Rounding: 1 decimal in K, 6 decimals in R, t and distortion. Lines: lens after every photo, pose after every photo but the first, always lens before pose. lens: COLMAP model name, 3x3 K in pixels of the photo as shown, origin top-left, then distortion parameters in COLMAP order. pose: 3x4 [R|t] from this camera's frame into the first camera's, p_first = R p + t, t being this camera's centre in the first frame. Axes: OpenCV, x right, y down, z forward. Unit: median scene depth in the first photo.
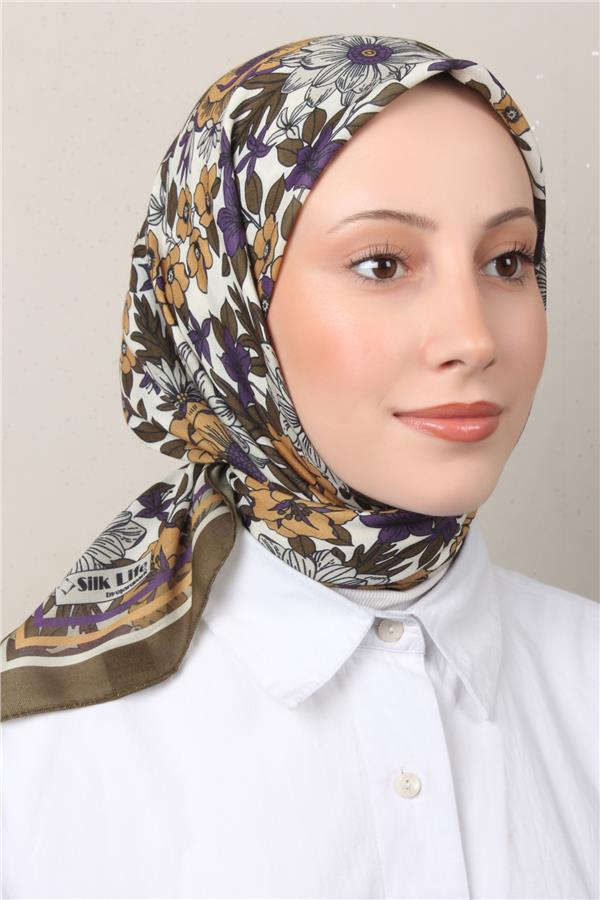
lens RADIAL K [[1401.4, 0, 300.0], [0, 1401.4, 450.0], [0, 0, 1]] dist [-0.013005, 0.051010]
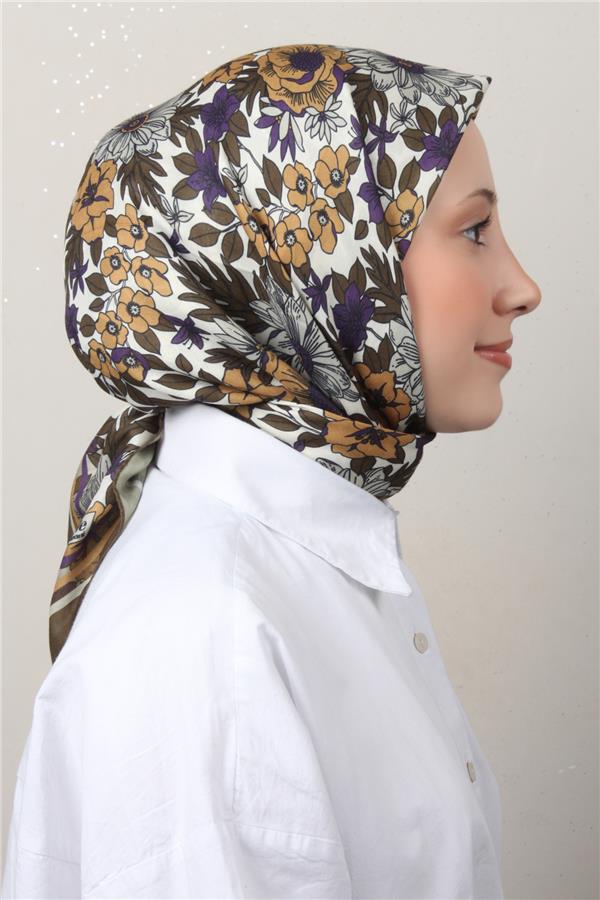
lens RADIAL K [[1401.4, 0, 300.0], [0, 1401.4, 450.0], [0, 0, 1]] dist [-0.013005, 0.051010]
pose [[0.817121, -0.062928, 0.573021, -0.783907], [0.068459, 0.997583, 0.011930, 0.037861], [-0.572386, 0.029481, 0.819454, 0.049013]]
